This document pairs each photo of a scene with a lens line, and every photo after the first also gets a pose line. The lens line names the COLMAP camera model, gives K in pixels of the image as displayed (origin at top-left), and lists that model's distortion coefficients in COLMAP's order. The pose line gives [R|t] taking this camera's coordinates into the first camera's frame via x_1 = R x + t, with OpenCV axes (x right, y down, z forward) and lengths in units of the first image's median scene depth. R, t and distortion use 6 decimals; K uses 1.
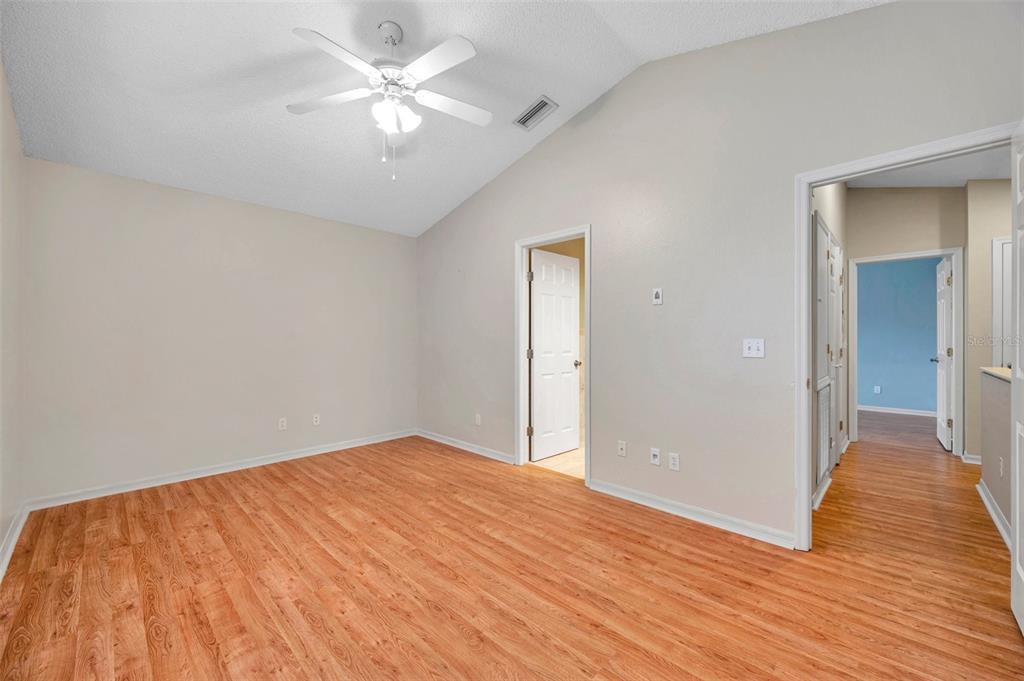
lens RADIAL K [[400.5, 0, 511.8], [0, 400.5, 343.1], [0, 0, 1]] dist [-0.001983, 0.000147]
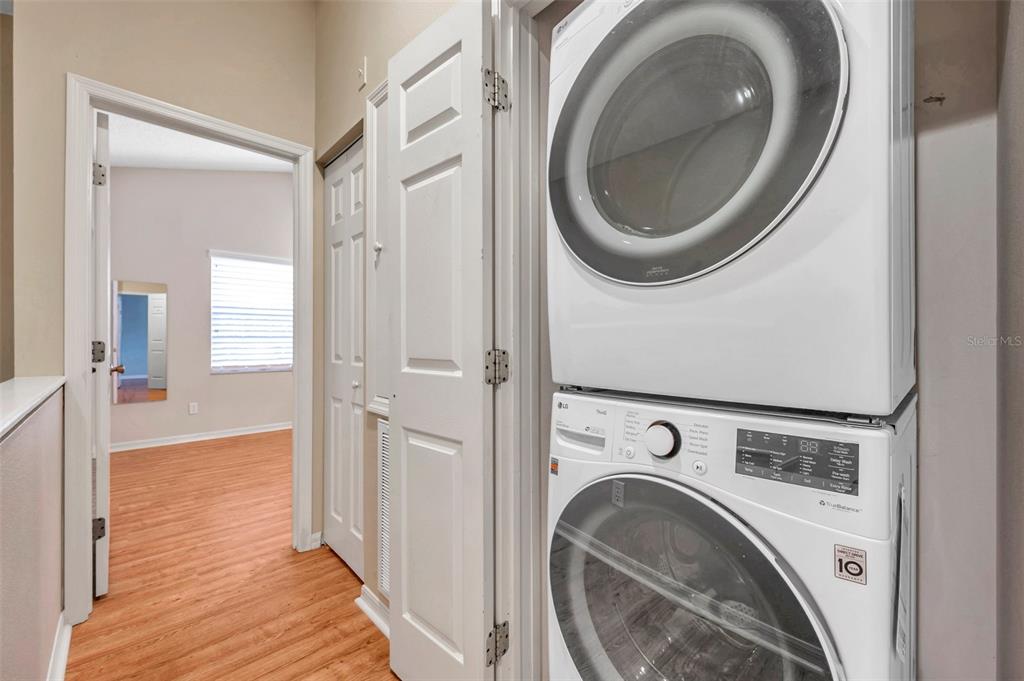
lens RADIAL K [[400.5, 0, 506.3], [0, 400.5, 338.6], [0, 0, 1]] dist [-0.001983, 0.000147]
pose [[-0.030006, 0.009429, -0.999505, 1.866928], [-0.000508, 0.999955, 0.009449, 0.011371], [0.999550, 0.000791, -0.030000, 1.708549]]
